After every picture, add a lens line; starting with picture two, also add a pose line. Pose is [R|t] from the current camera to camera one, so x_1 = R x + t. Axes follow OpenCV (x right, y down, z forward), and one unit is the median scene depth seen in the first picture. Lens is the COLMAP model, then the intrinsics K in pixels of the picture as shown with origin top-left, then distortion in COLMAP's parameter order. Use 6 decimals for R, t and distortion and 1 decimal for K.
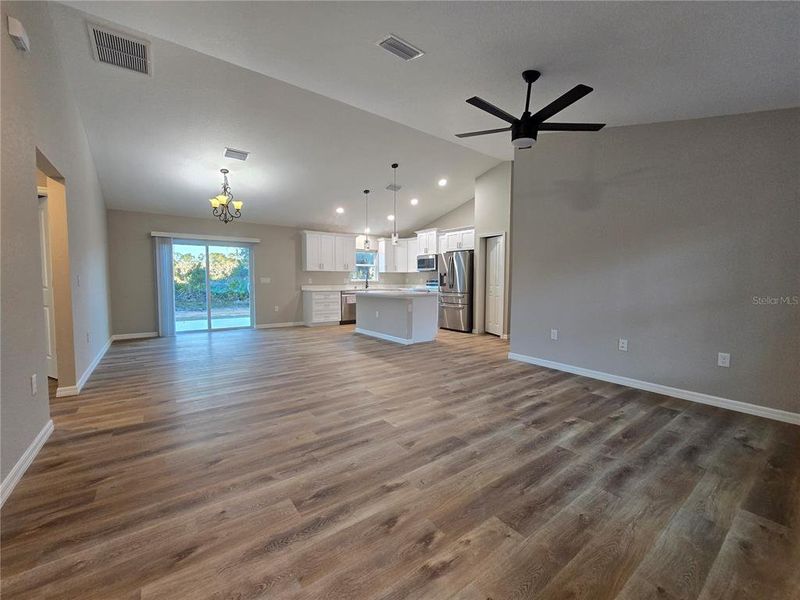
lens RADIAL K [[328.2, 0, 401.8], [0, 328.2, 299.2], [0, 0, 1]] dist [-0.005551, 0.001108]
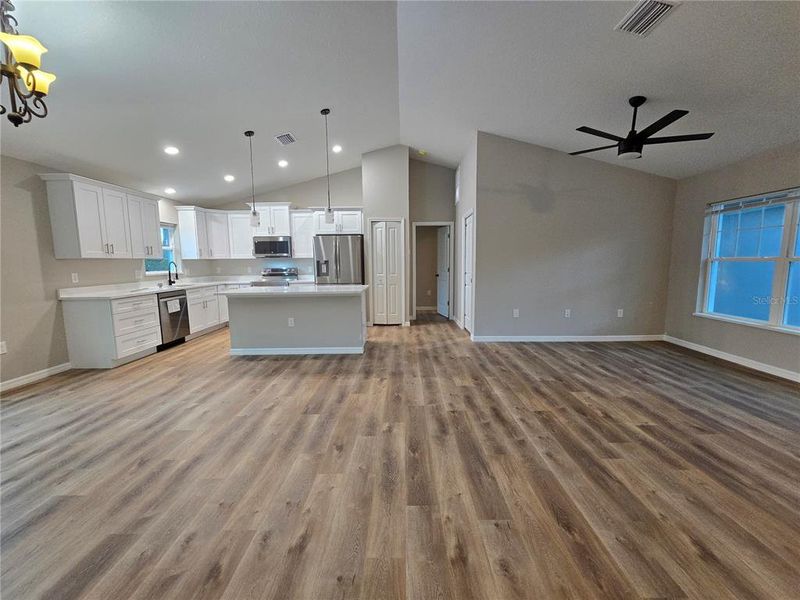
lens RADIAL K [[328.2, 0, 401.6], [0, 328.2, 300.5], [0, 0, 1]] dist [-0.005551, 0.001108]
pose [[0.605622, -0.106878, 0.788542, -0.765799], [0.060839, 0.994258, 0.088035, -0.074446], [-0.793423, -0.005342, 0.608647, 0.630224]]
